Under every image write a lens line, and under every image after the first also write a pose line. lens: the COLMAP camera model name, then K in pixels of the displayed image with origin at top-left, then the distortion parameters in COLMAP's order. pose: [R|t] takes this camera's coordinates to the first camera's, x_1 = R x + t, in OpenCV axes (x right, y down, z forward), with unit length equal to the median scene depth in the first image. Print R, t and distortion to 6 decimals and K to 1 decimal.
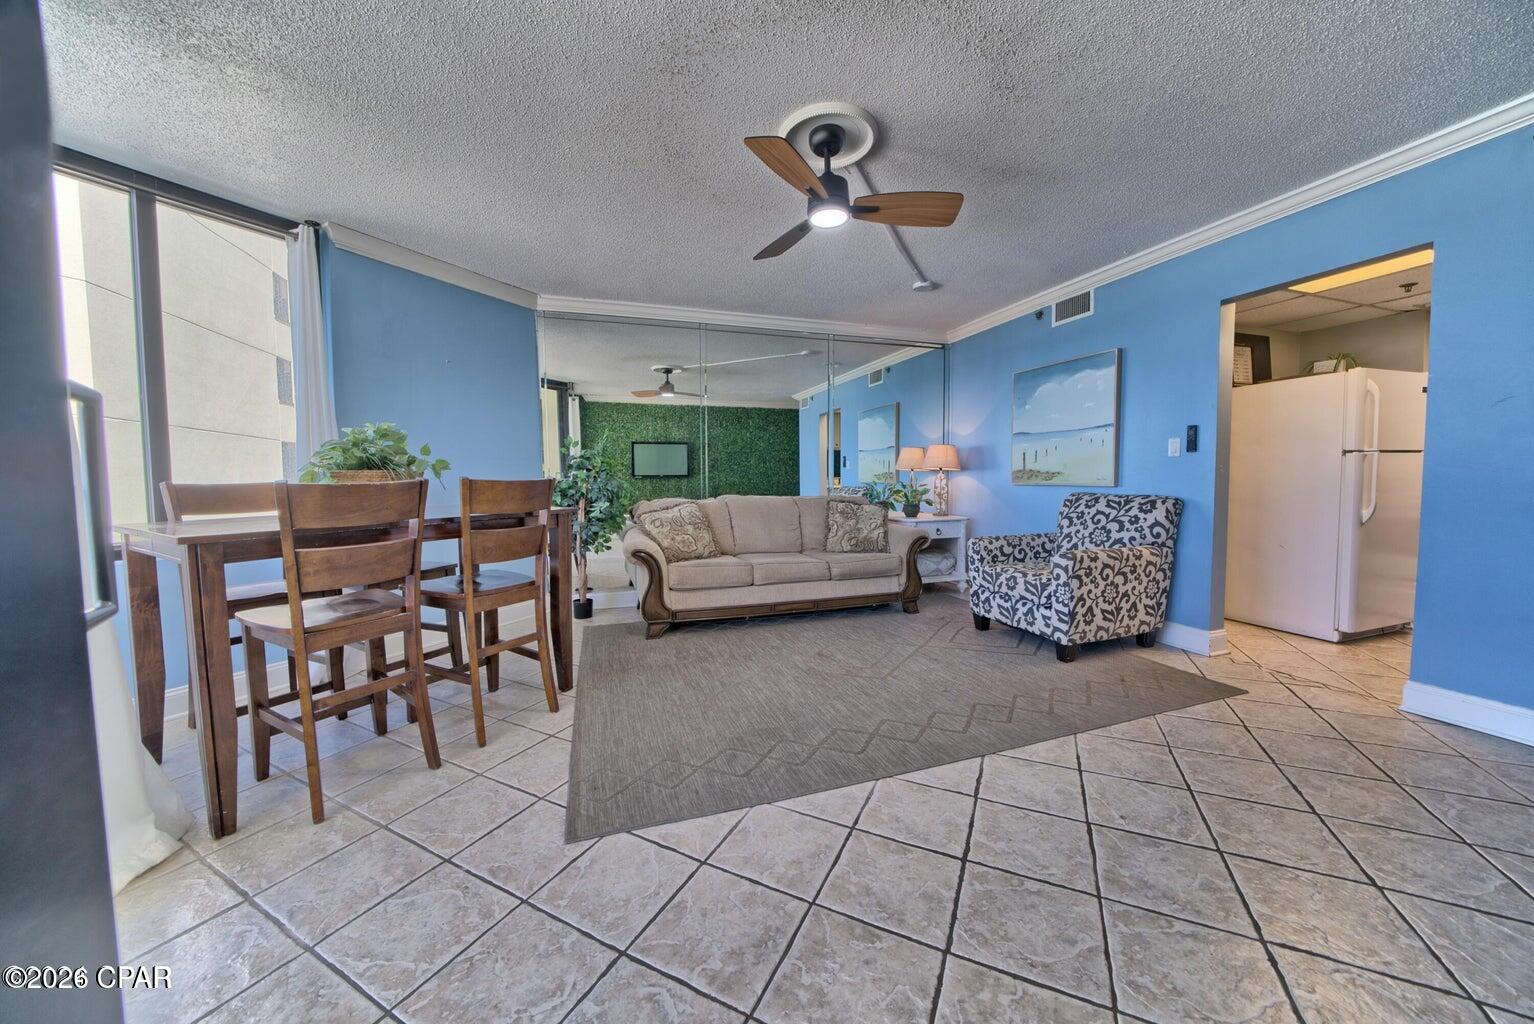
lens RADIAL K [[530.0, 0, 767.3], [0, 530.0, 508.8], [0, 0, 1]] dist [-0.022003, 0.001137]
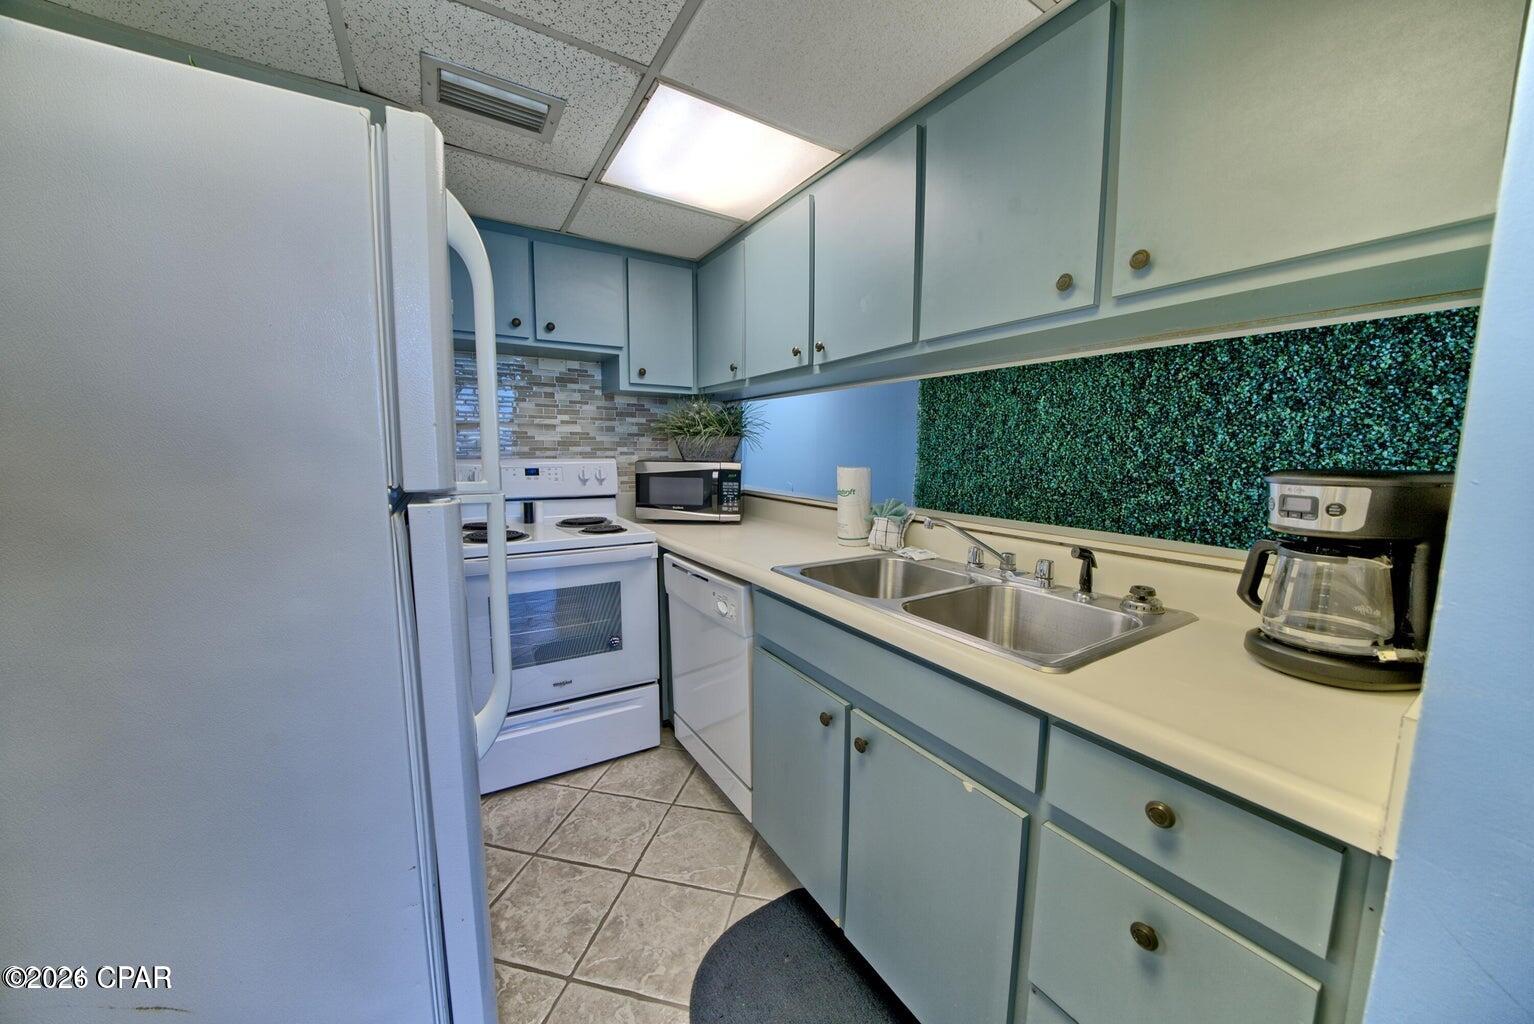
lens RADIAL K [[530.0, 0, 763.7], [0, 530.0, 502.3], [0, 0, 1]] dist [-0.022003, 0.001137]
pose [[-0.227403, -0.093445, 0.969307, 0.723931], [0.049446, 0.992993, 0.107328, -0.104718], [-0.972545, 0.072335, -0.221189, 0.752075]]
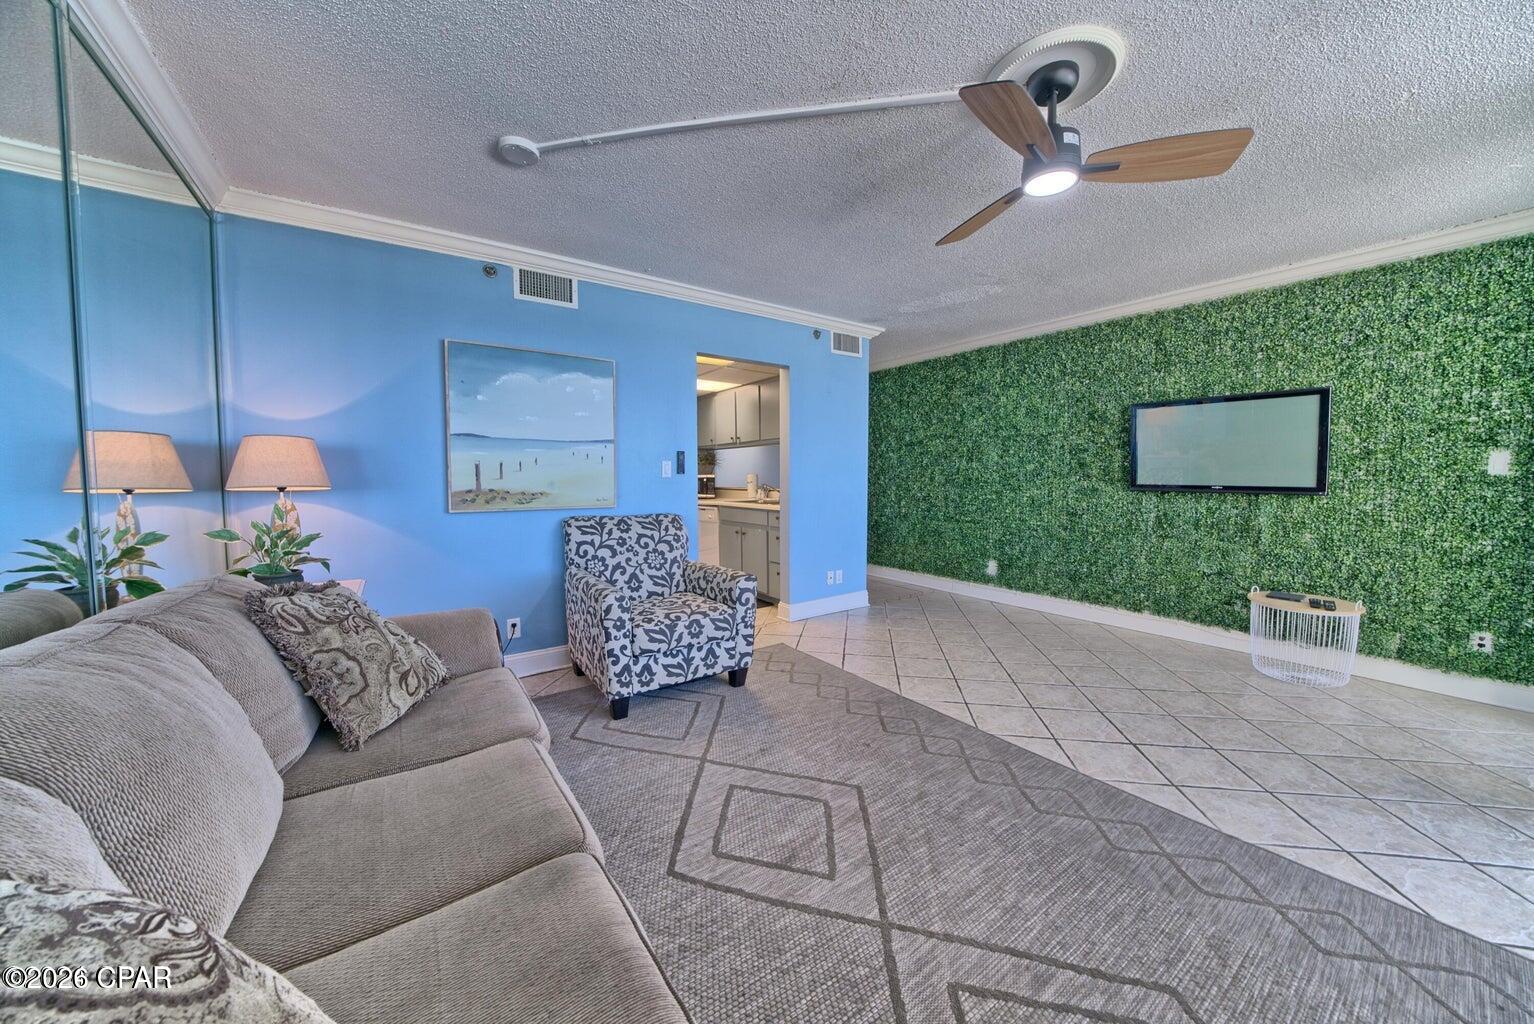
lens RADIAL K [[530.0, 0, 767.7], [0, 530.0, 507.6], [0, 0, 1]] dist [-0.022003, 0.001137]
pose [[-0.286286, -0.048213, 0.956930, -0.306655], [0.061468, 0.995752, 0.068558, -0.085478], [-0.956171, 0.078448, -0.282106, 0.956108]]
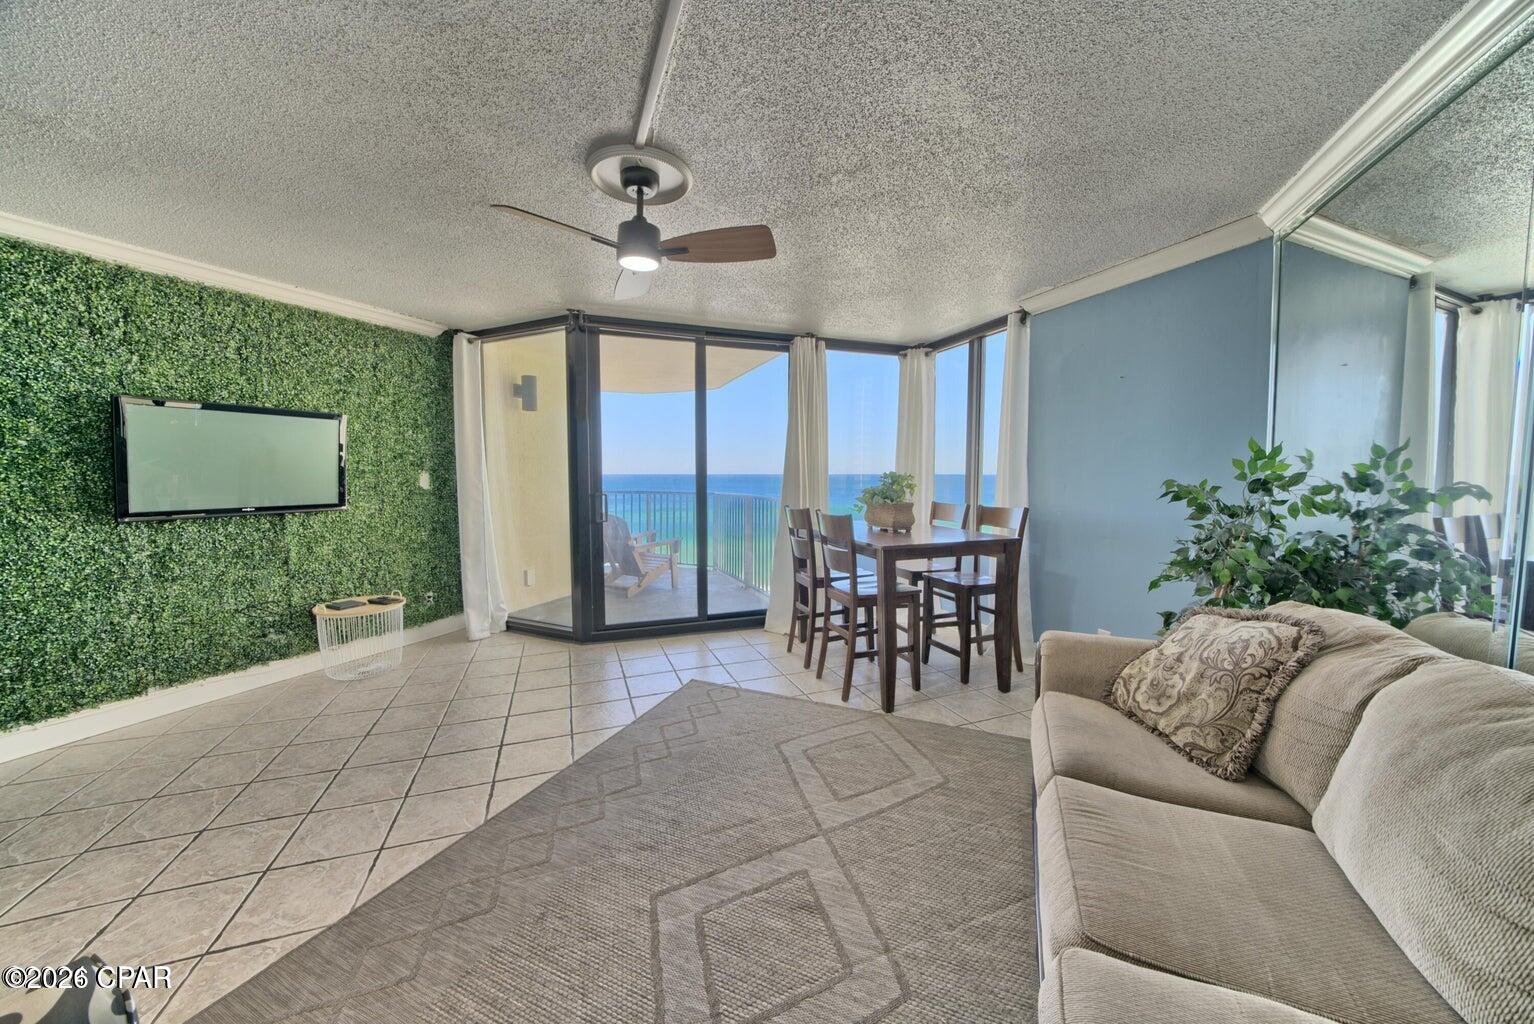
lens RADIAL K [[530.0, 0, 764.8], [0, 530.0, 509.1], [0, 0, 1]] dist [-0.022003, 0.001137]
pose [[-0.671541, 0.061691, -0.738394, 0.400206], [-0.037075, 0.992482, 0.116638, -0.132491], [0.740039, 0.105703, -0.664206, 1.061201]]
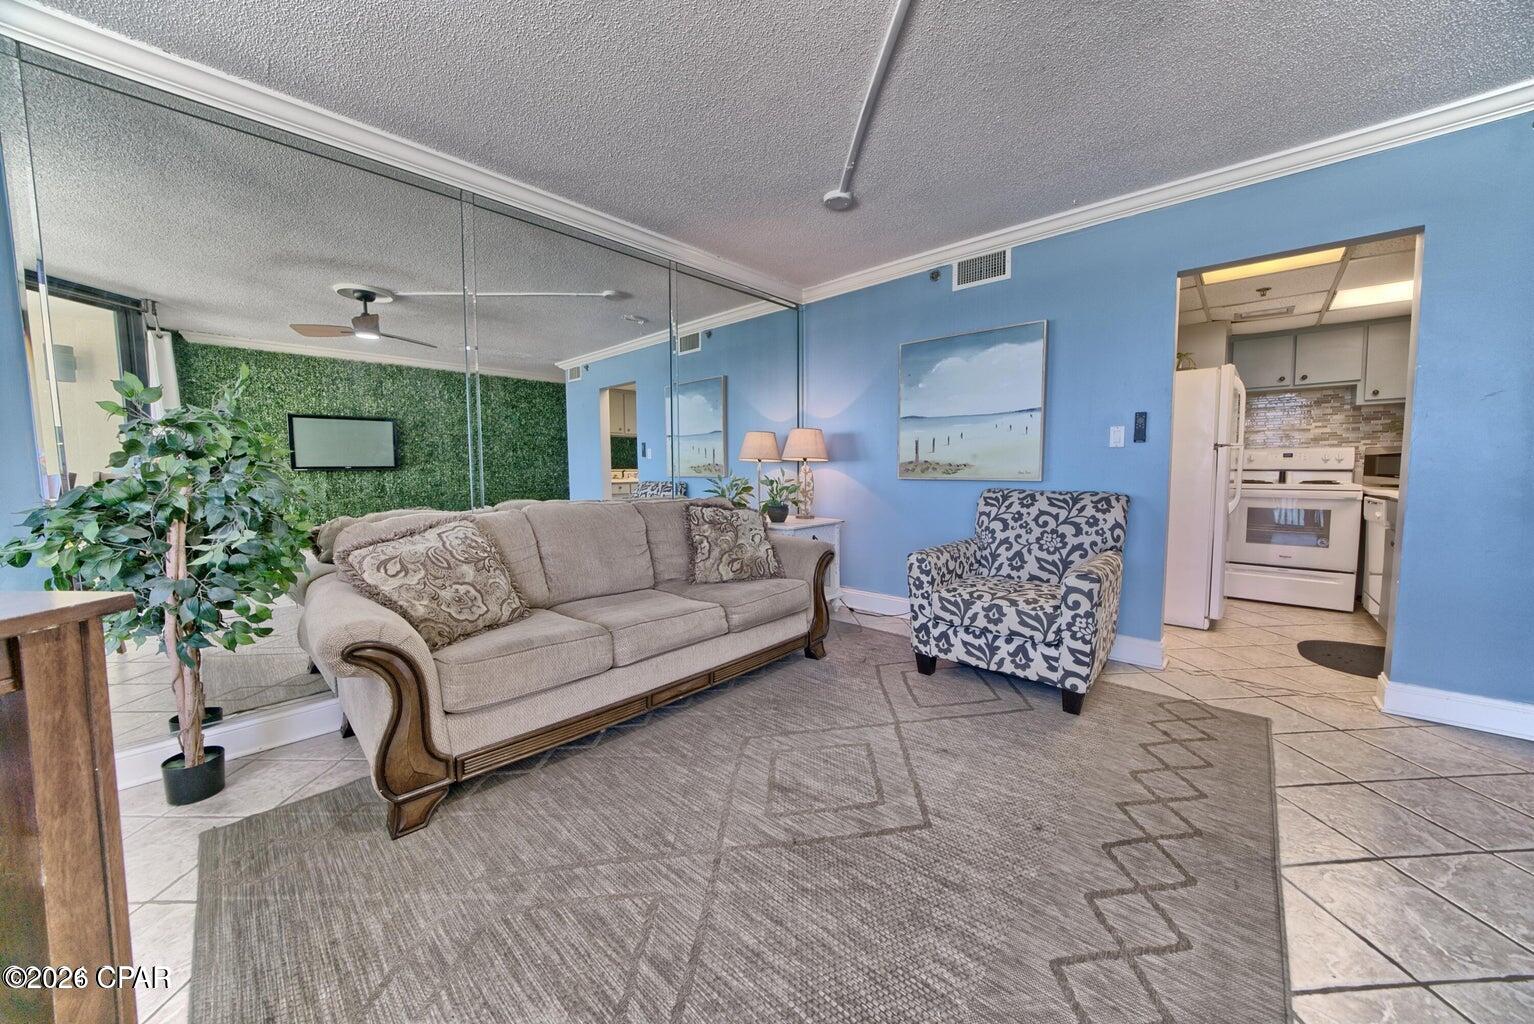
lens RADIAL K [[530.0, 0, 766.8], [0, 530.0, 507.5], [0, 0, 1]] dist [-0.022003, 0.001137]
pose [[0.875616, -0.034275, 0.481791, -0.143775], [0.027957, 0.999403, 0.020288, -0.028141], [-0.482199, -0.004295, 0.876051, 0.435898]]
